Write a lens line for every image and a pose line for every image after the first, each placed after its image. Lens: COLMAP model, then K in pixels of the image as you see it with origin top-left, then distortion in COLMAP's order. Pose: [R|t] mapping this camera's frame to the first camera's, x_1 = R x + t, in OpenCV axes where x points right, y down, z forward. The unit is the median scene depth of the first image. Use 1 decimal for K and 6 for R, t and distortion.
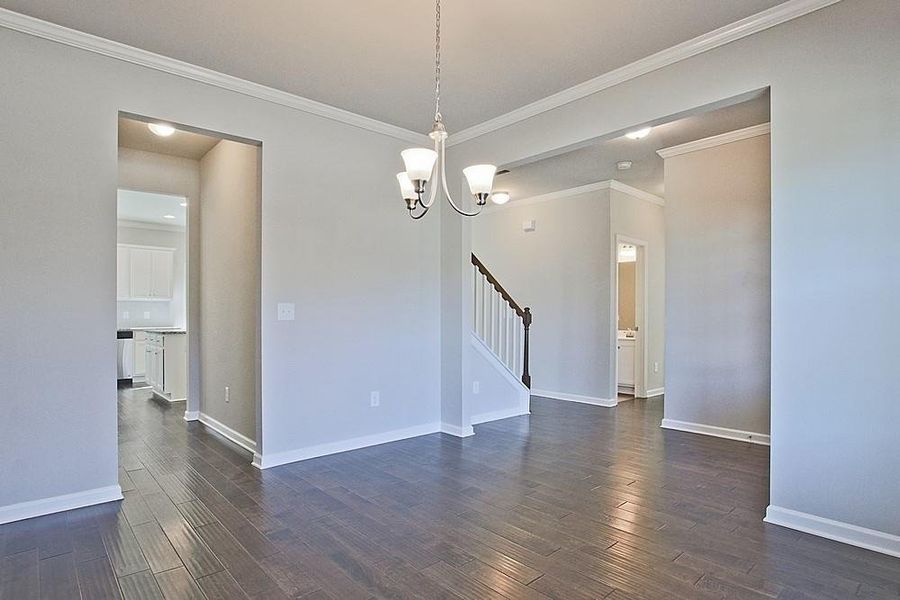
lens RADIAL K [[479.6, 0, 427.6], [0, 479.6, 315.5], [0, 0, 1]] dist [-0.025993, -0.000377]
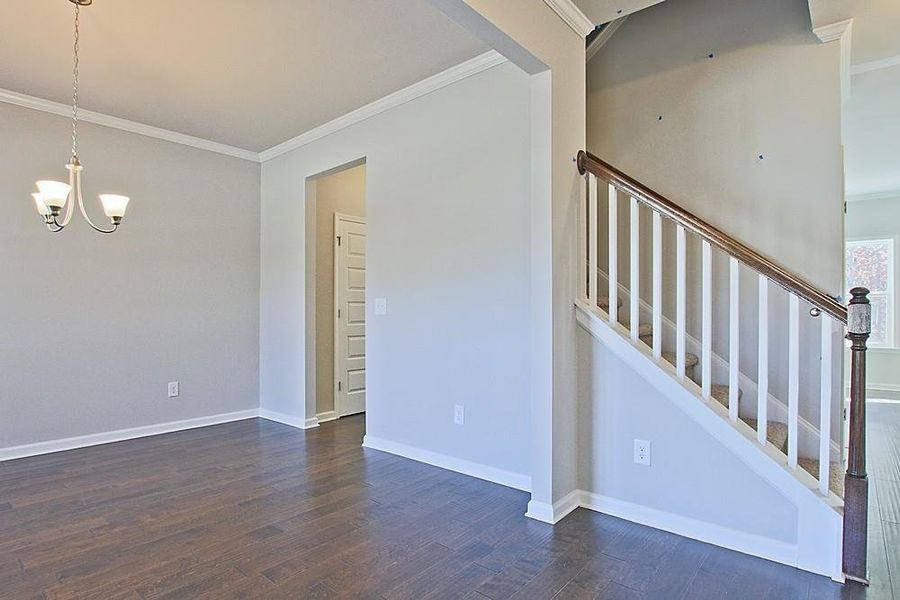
lens RADIAL K [[479.6, 0, 443.1], [0, 479.6, 307.9], [0, 0, 1]] dist [-0.025993, -0.000377]
pose [[0.150660, -0.000984, -0.988585, 0.680659], [0.004077, 0.999992, -0.000374, -0.003557], [0.988577, -0.003974, 0.150662, 0.856857]]
